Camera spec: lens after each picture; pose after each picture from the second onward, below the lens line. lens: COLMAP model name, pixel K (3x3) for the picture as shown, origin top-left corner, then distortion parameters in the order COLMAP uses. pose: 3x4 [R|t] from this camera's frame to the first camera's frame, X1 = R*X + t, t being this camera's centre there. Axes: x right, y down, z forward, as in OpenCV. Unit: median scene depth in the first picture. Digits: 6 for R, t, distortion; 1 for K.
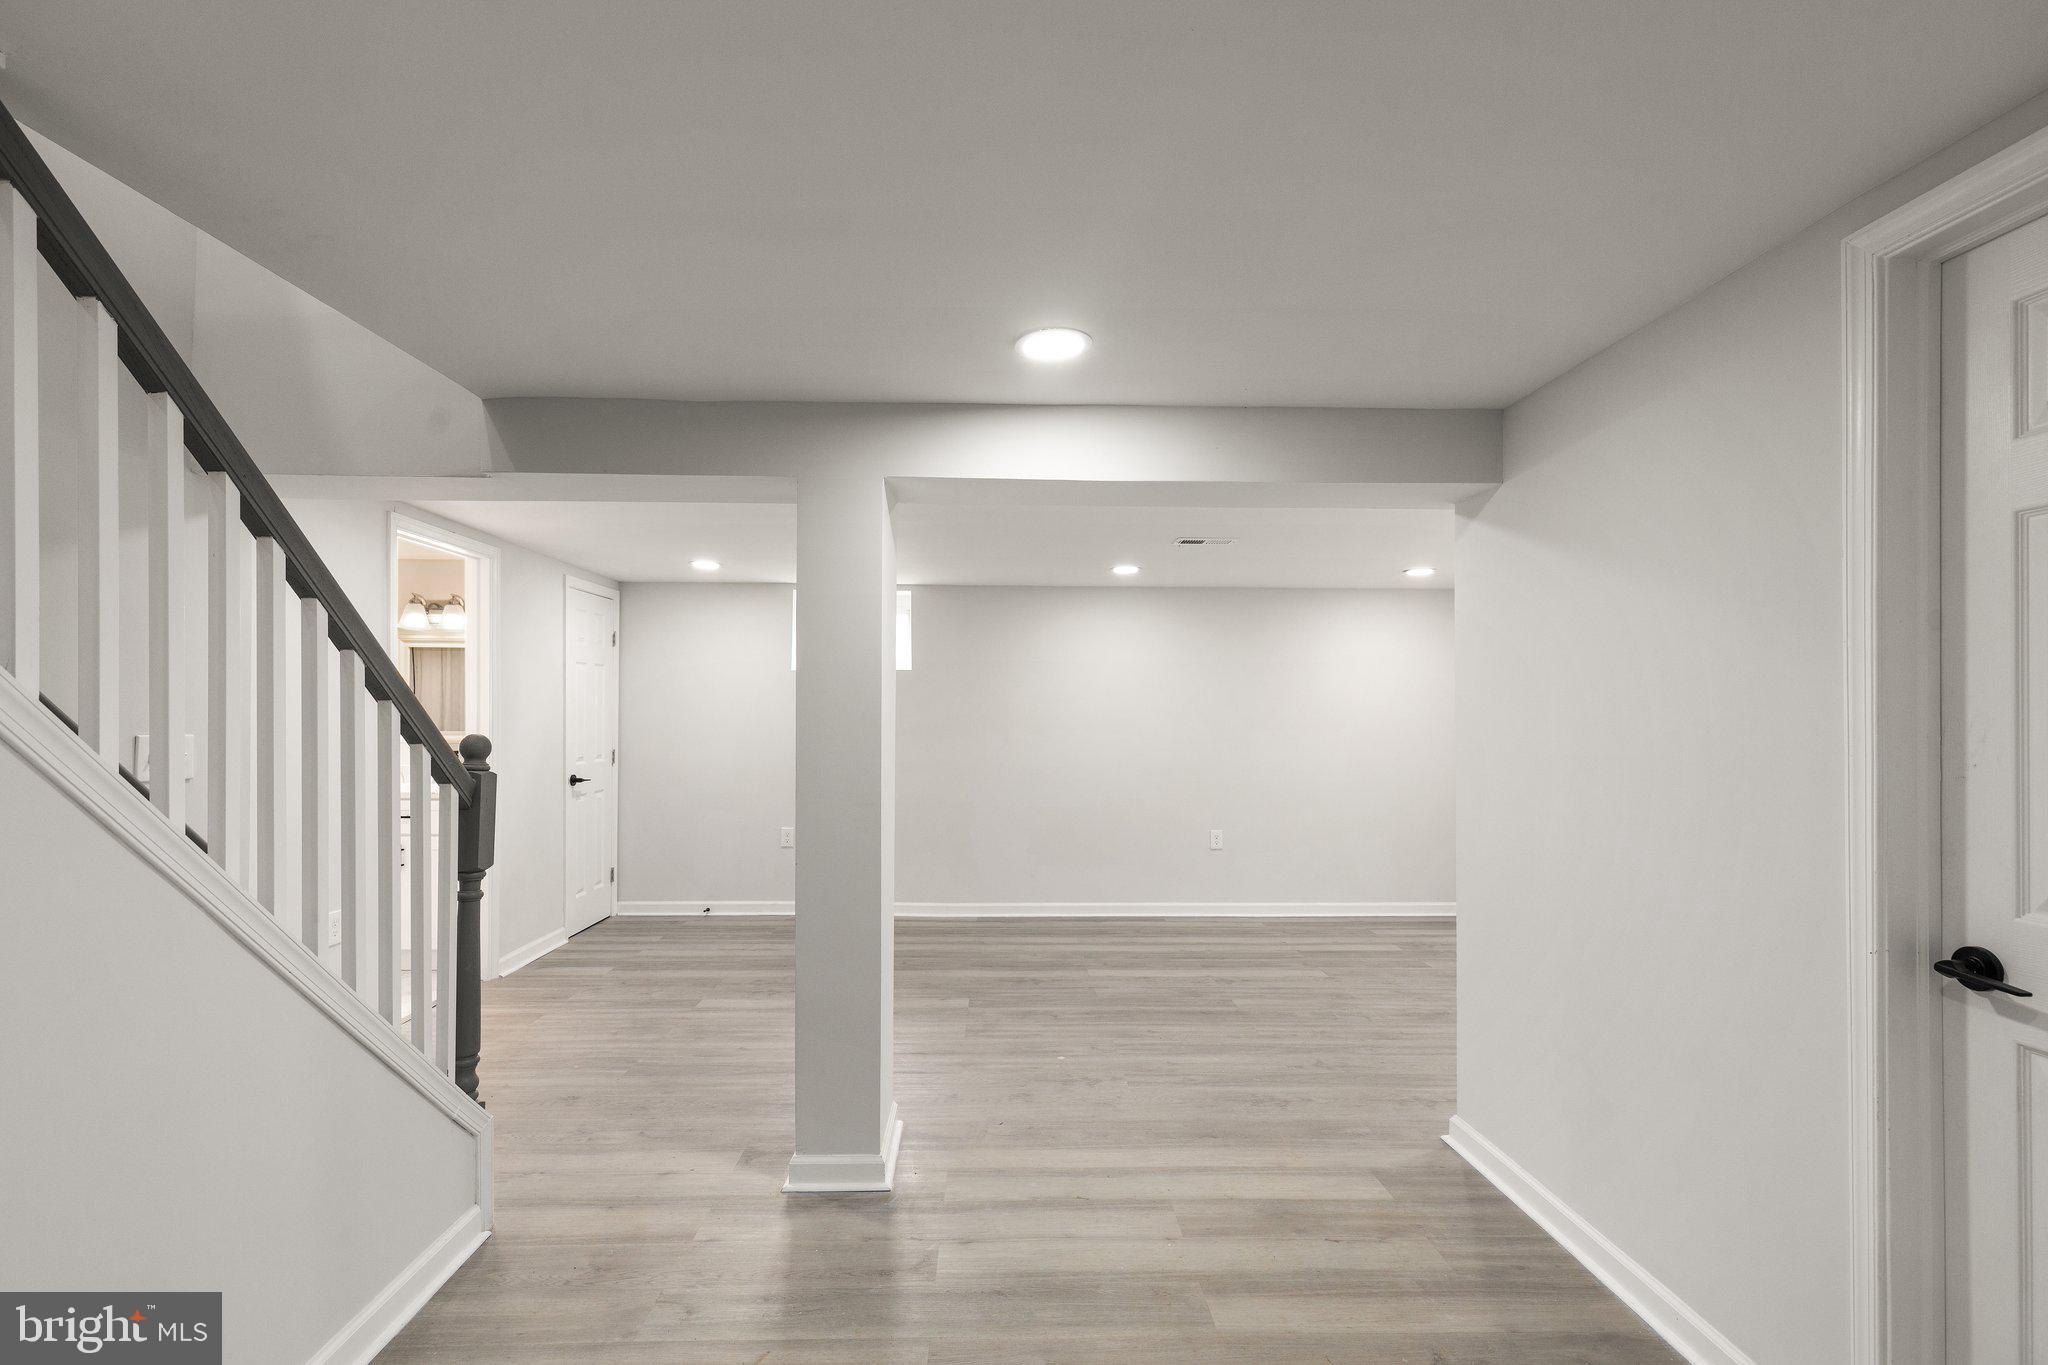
lens RADIAL K [[926.0, 0, 1020.3], [0, 926.0, 711.1], [0, 0, 1]] dist [0.005651, -0.000914]
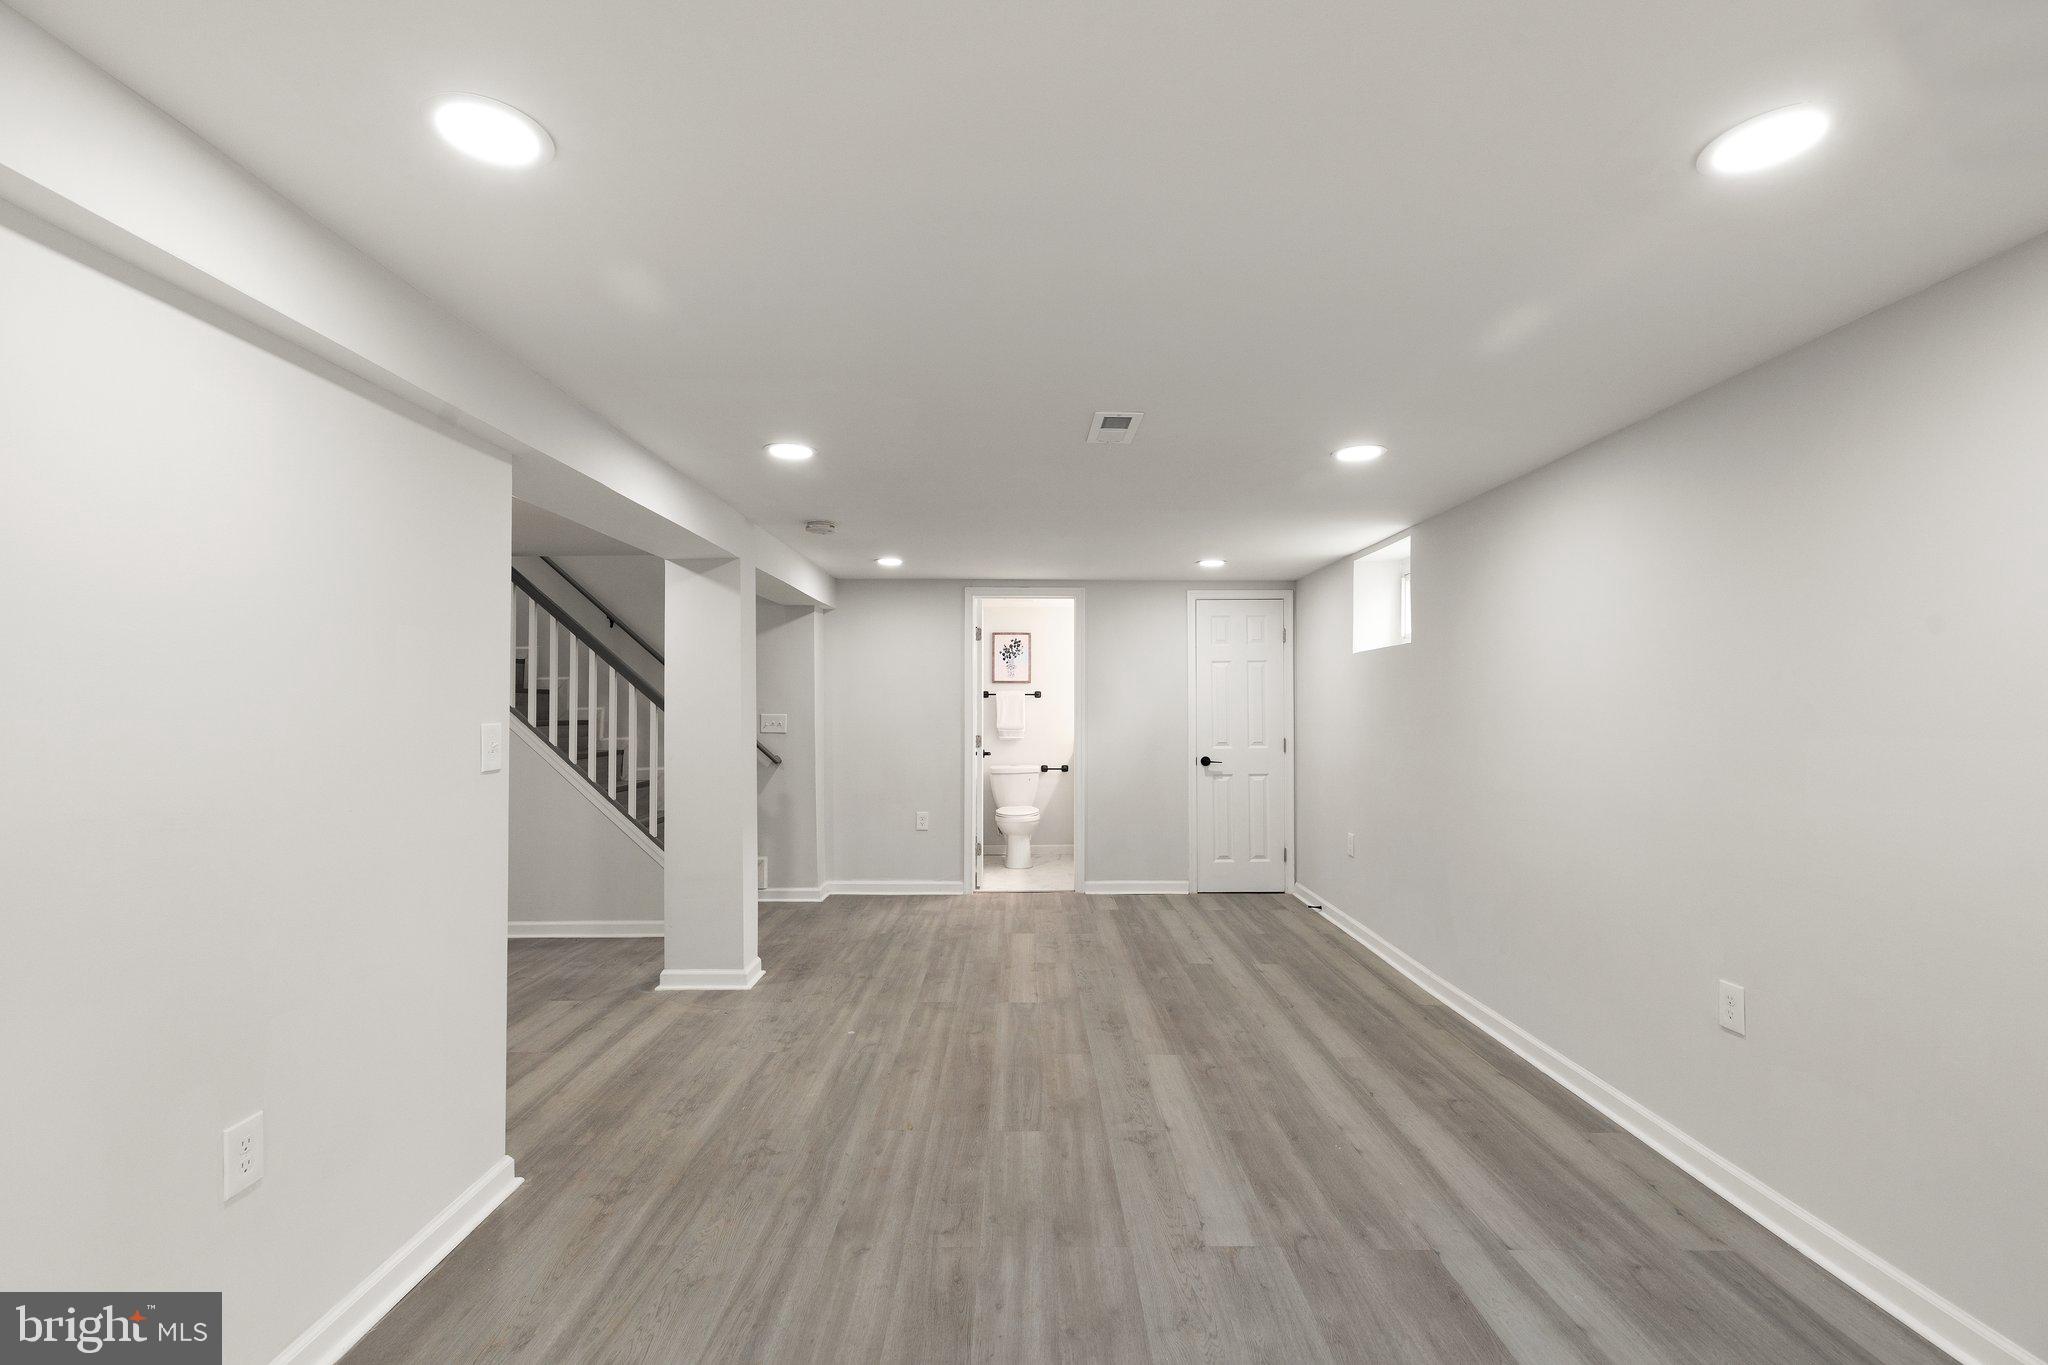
lens RADIAL K [[926.0, 0, 1026.9], [0, 926.0, 692.5], [0, 0, 1]] dist [0.005651, -0.000914]
pose [[-0.019996, -0.023163, -0.999532, 0.933935], [0.000288, 0.999731, -0.023174, 0.017839], [0.999800, -0.000752, -0.019984, 1.052441]]
